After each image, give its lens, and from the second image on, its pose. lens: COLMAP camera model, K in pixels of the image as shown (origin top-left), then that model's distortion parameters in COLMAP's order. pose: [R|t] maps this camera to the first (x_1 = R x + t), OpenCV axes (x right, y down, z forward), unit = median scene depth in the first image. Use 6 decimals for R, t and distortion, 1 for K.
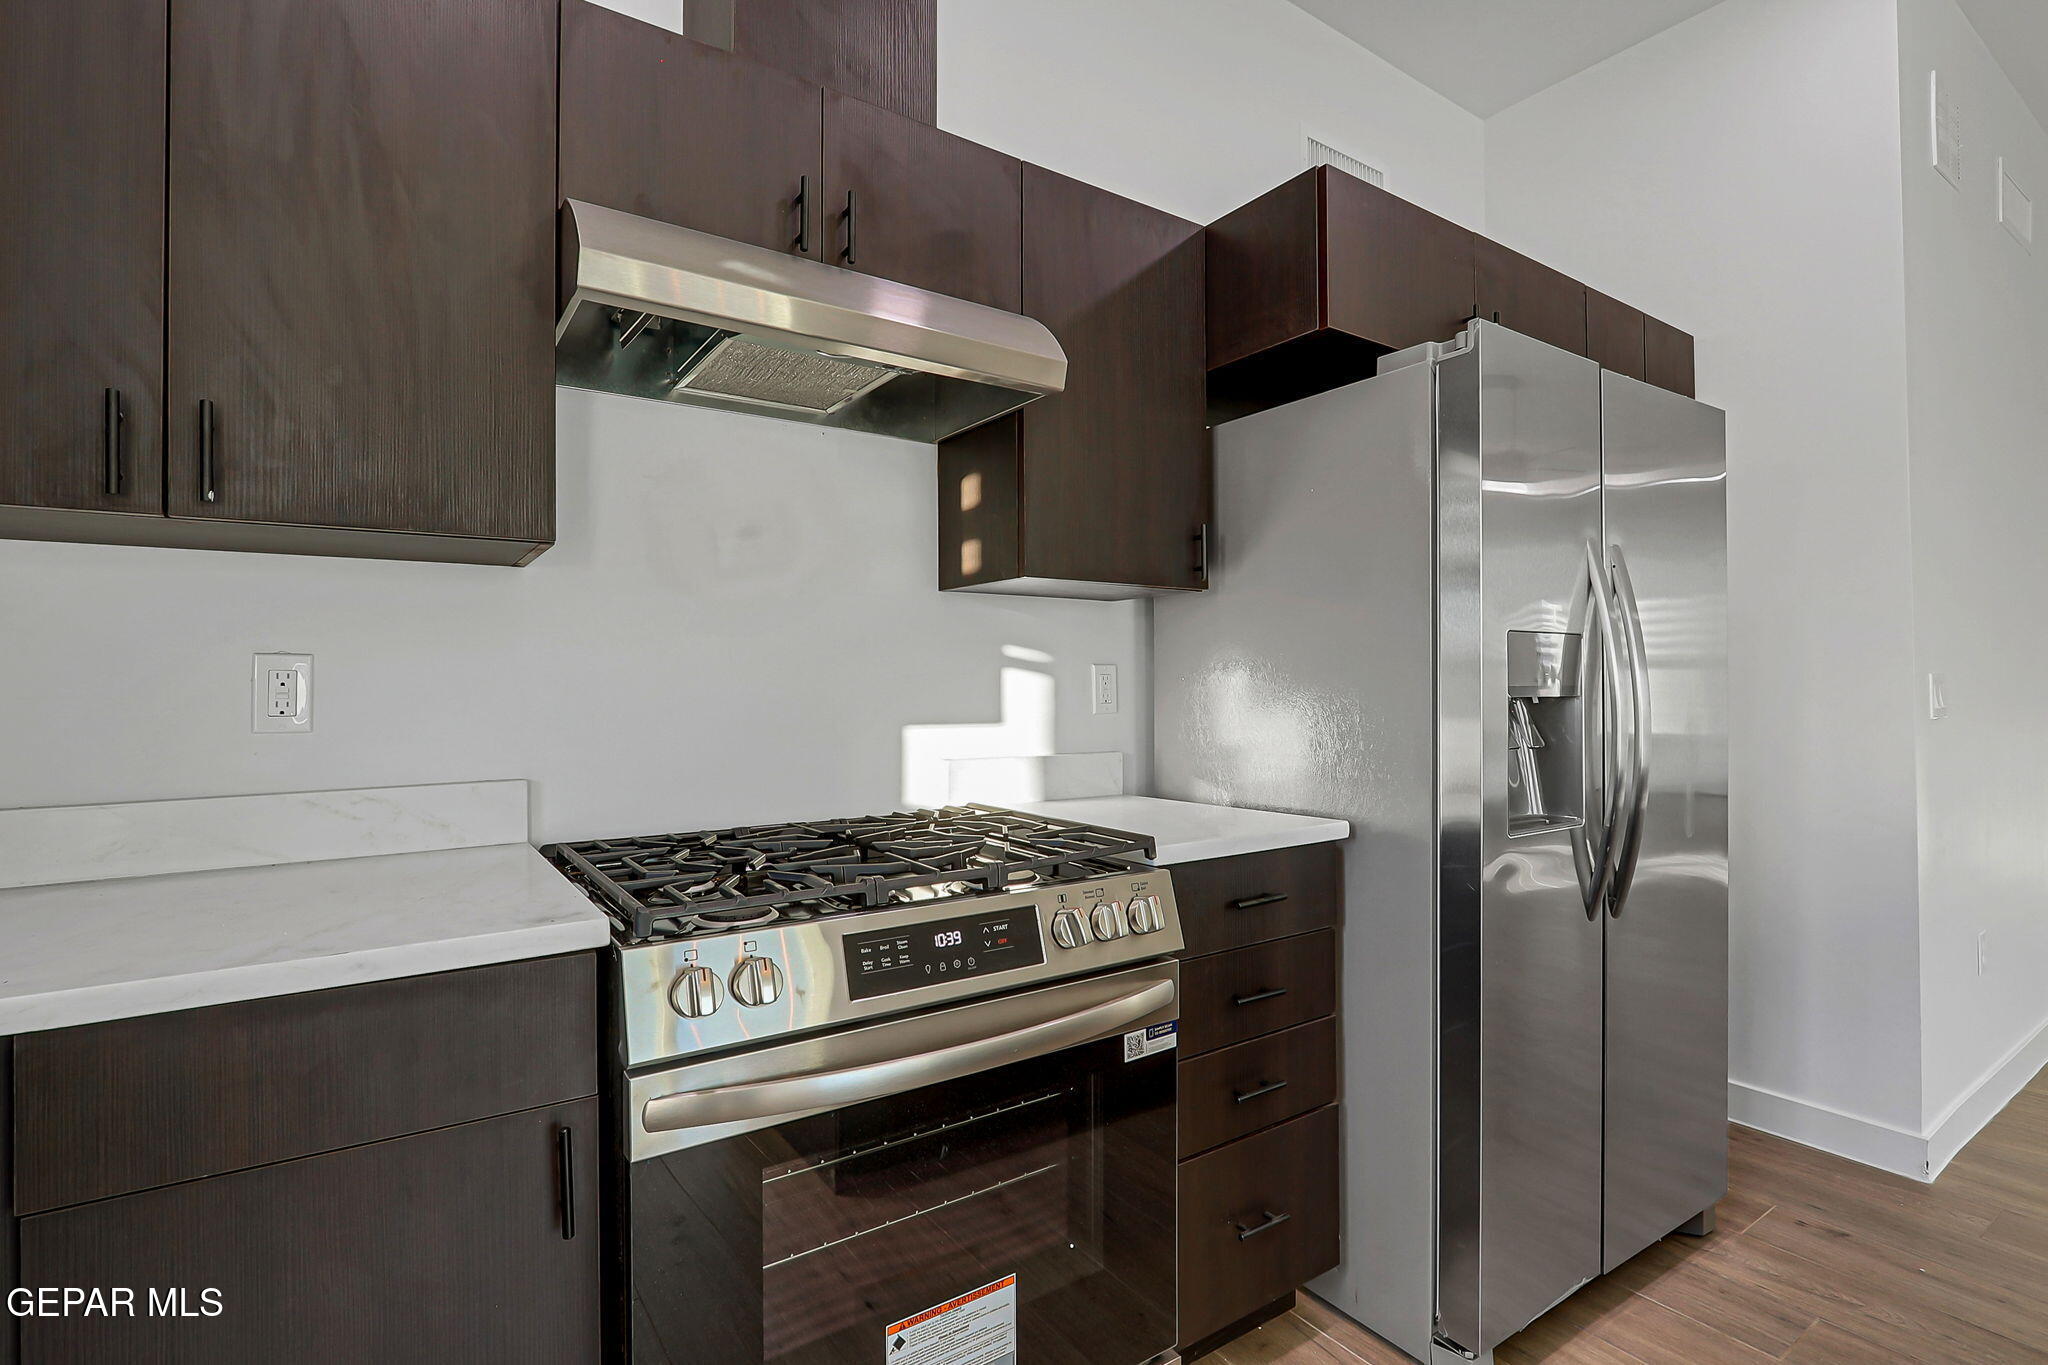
lens RADIAL K [[956.3, 0, 1039.3], [0, 956.3, 681.5], [0, 0, 1]] dist [-0.014240, 0.000074]
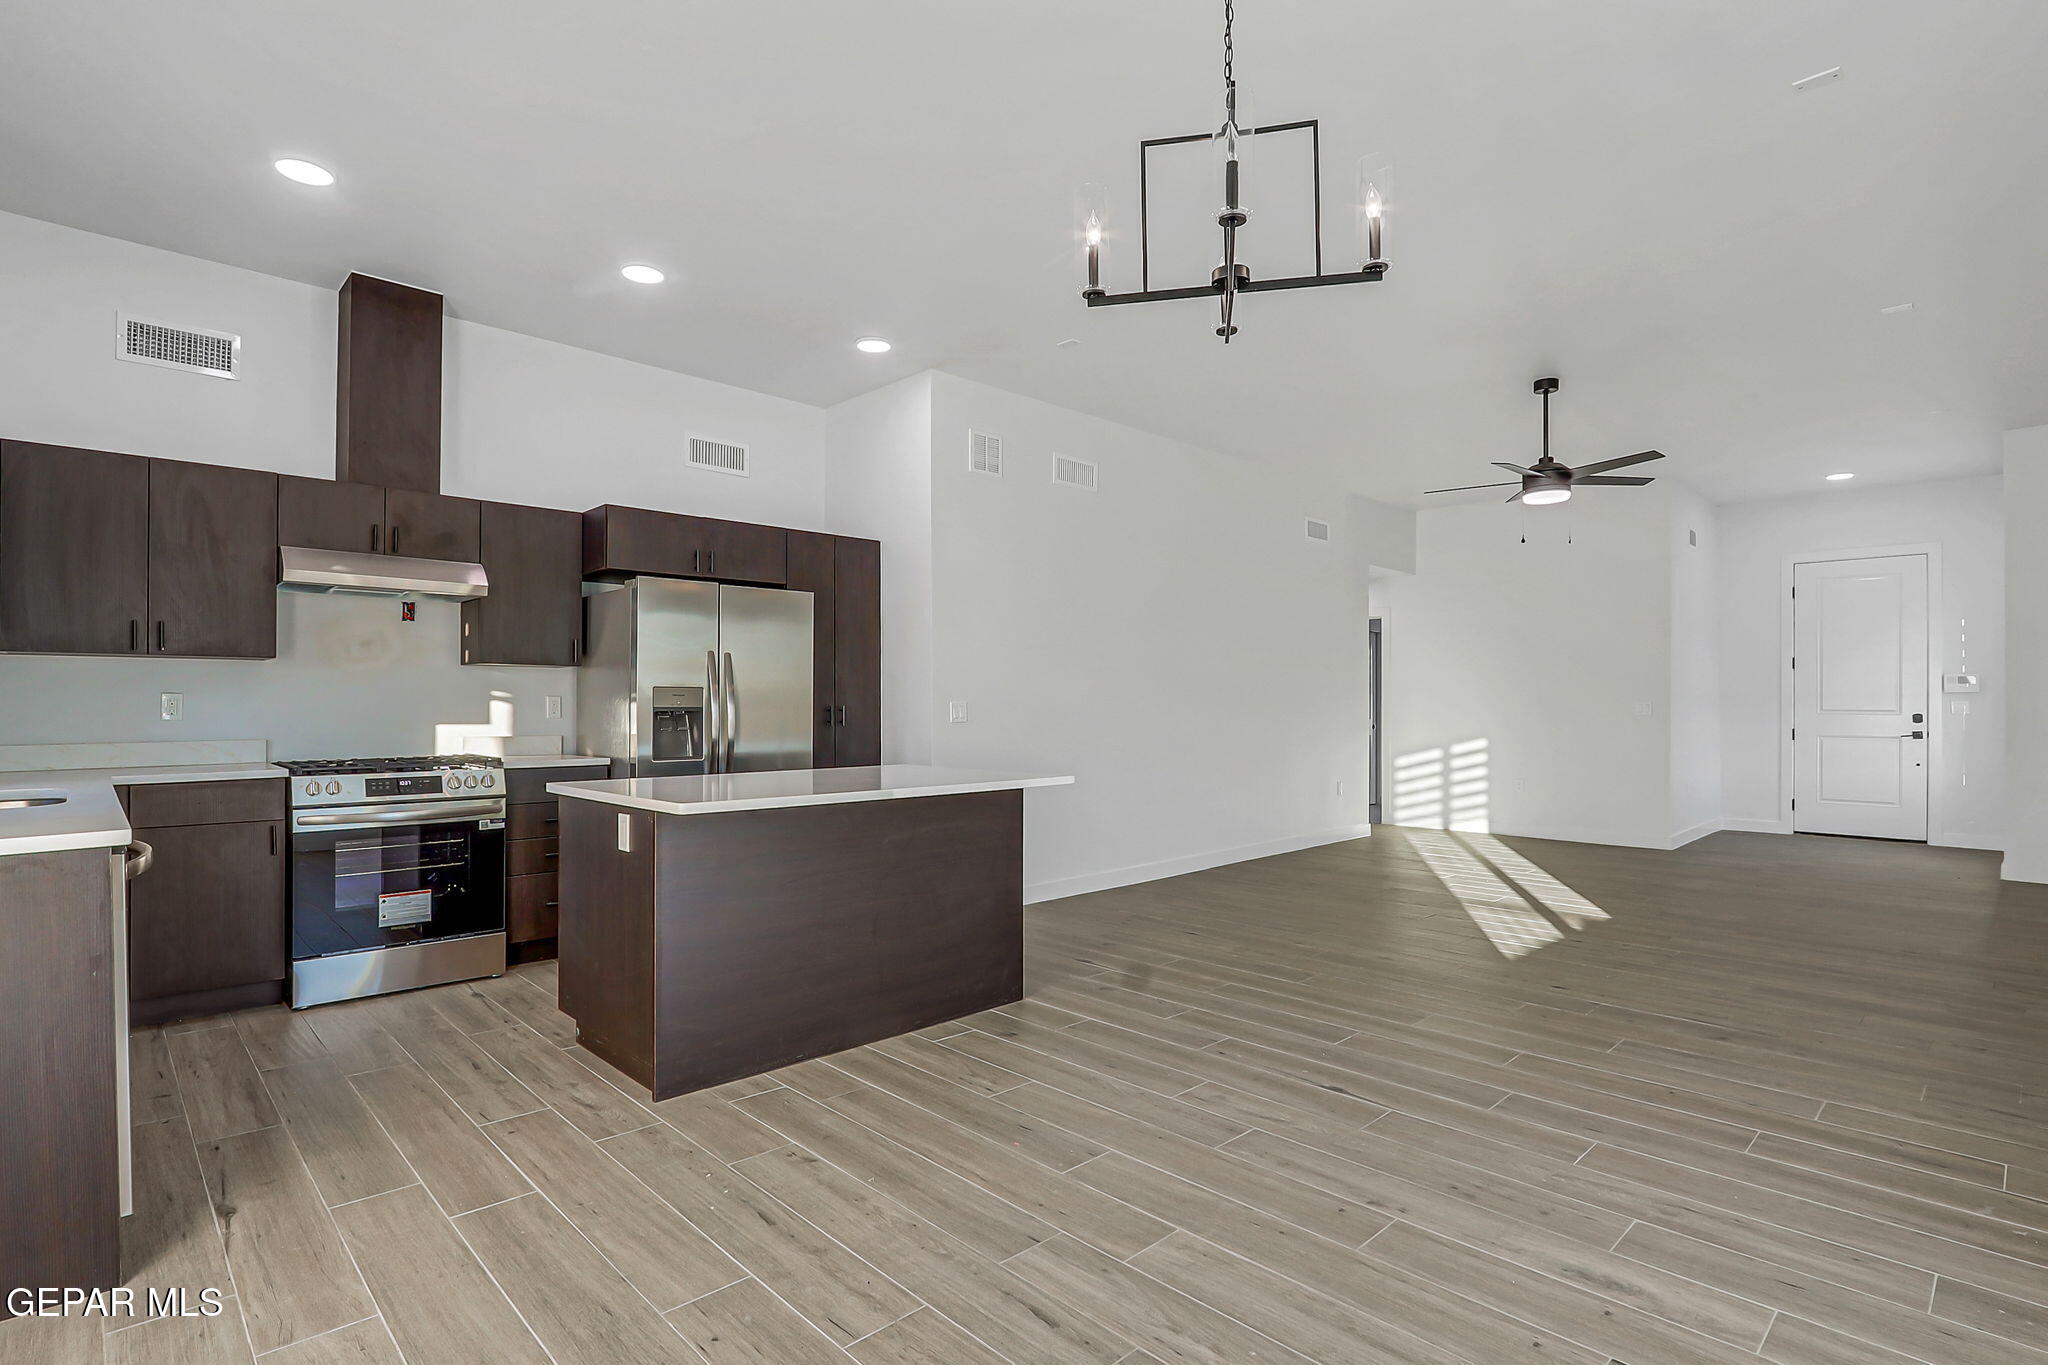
lens RADIAL K [[963.6, 0, 1022.6], [0, 963.6, 708.7], [0, 0, 1]] dist [-0.017869, 0.001071]
pose [[0.990115, -0.001998, 0.140240, 1.510996], [0.002945, 0.999974, -0.006546, 0.042768], [-0.140224, 0.006894, 0.990096, -2.493769]]
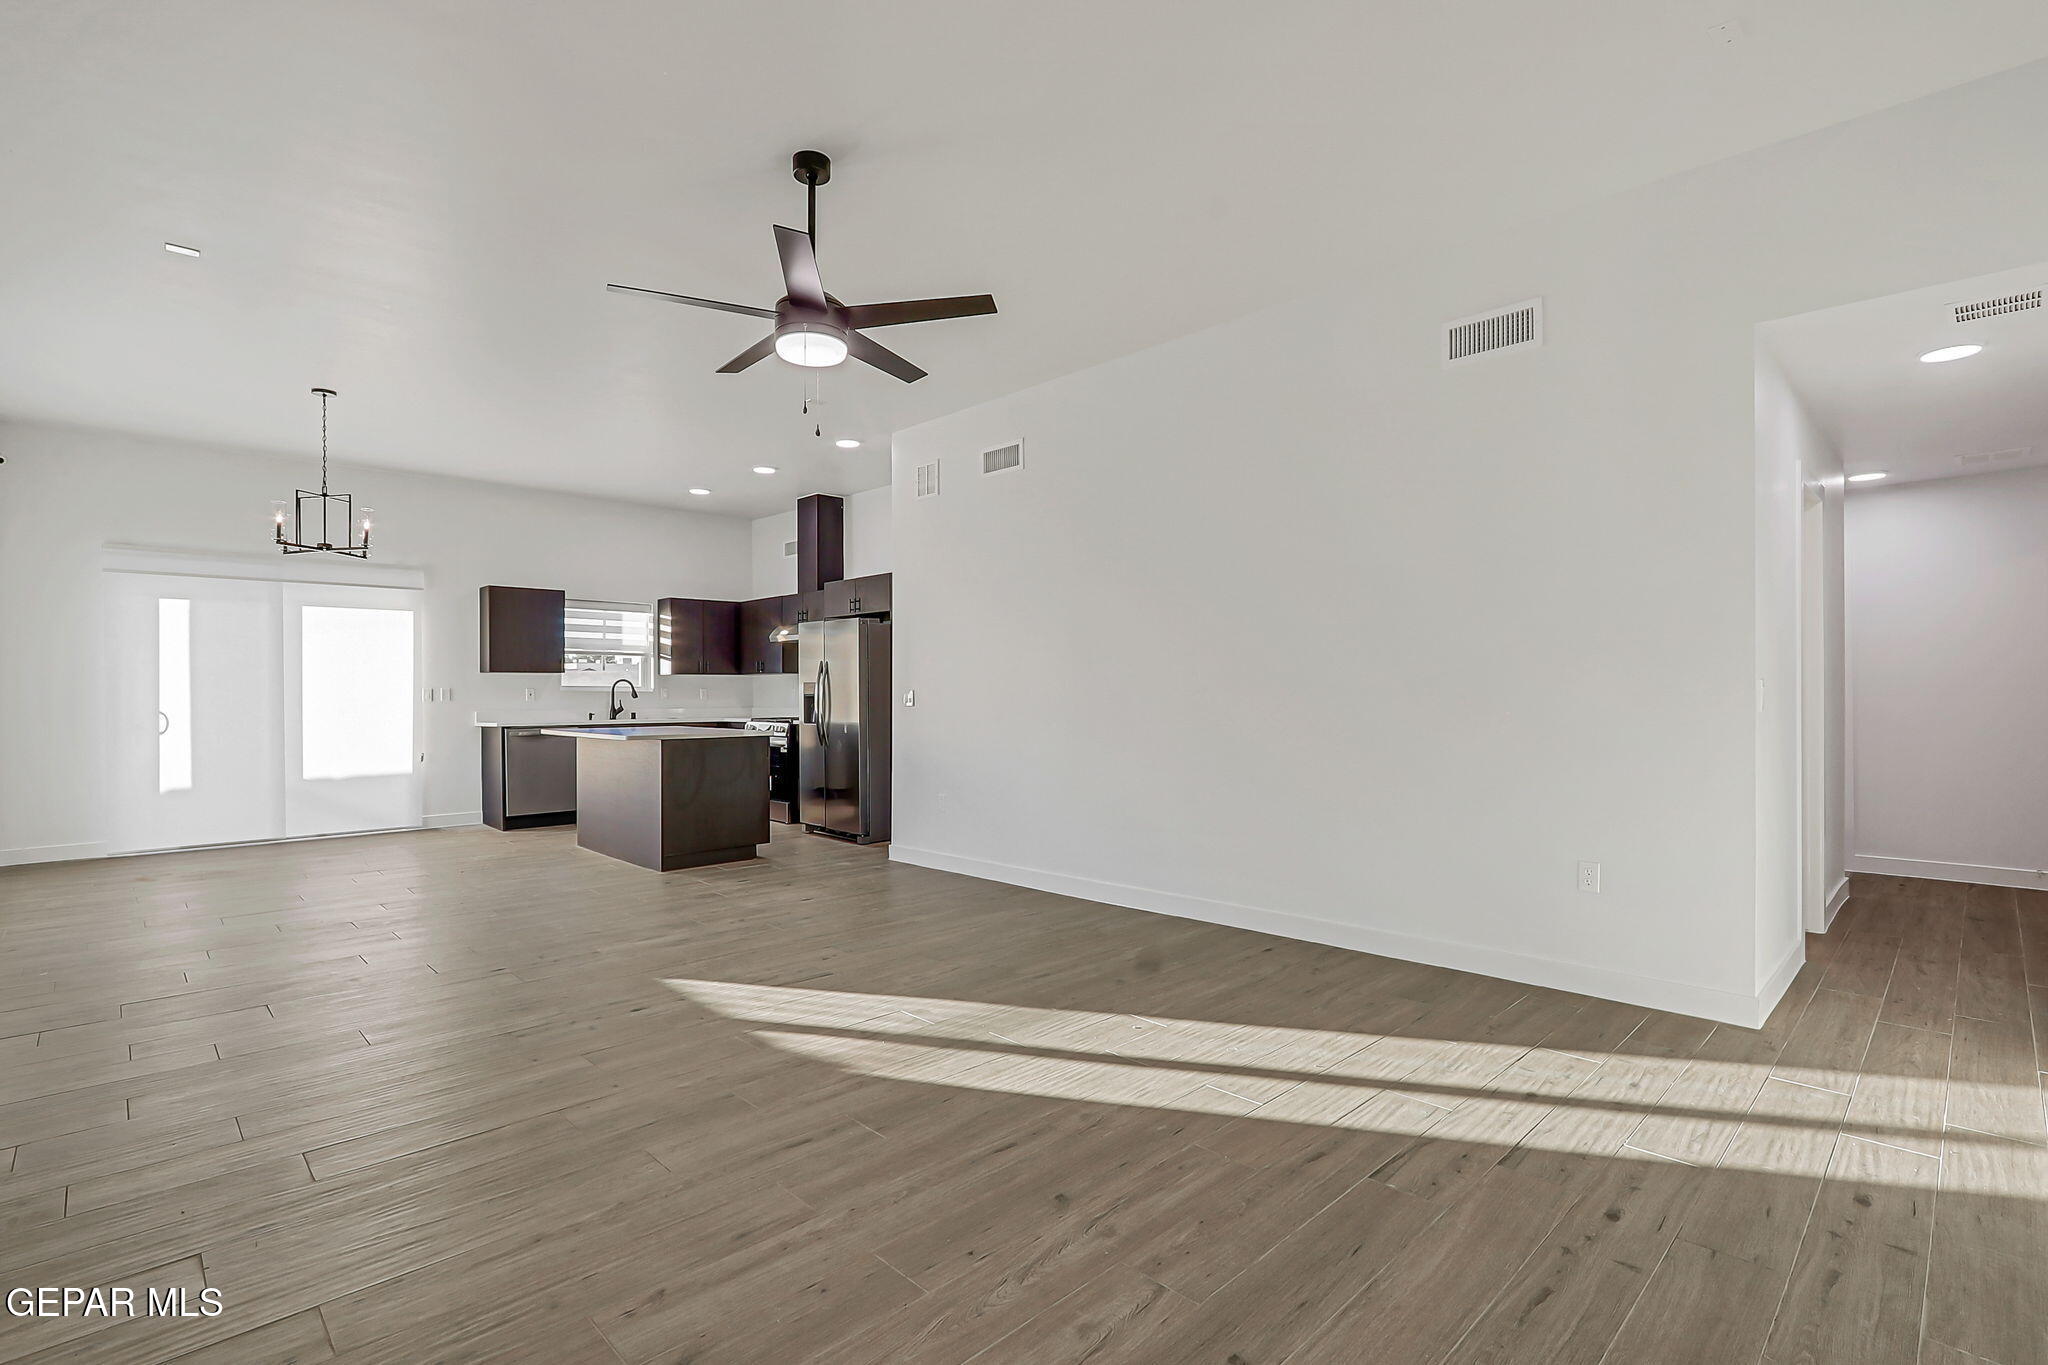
lens RADIAL K [[956.3, 0, 1039.3], [0, 956.3, 681.5], [0, 0, 1]] dist [-0.014240, 0.000074]
pose [[0.169504, -0.007973, -0.985497, 7.636943], [0.009185, 0.999937, -0.006510, -0.016078], [0.985487, -0.007949, 0.169567, 1.865054]]
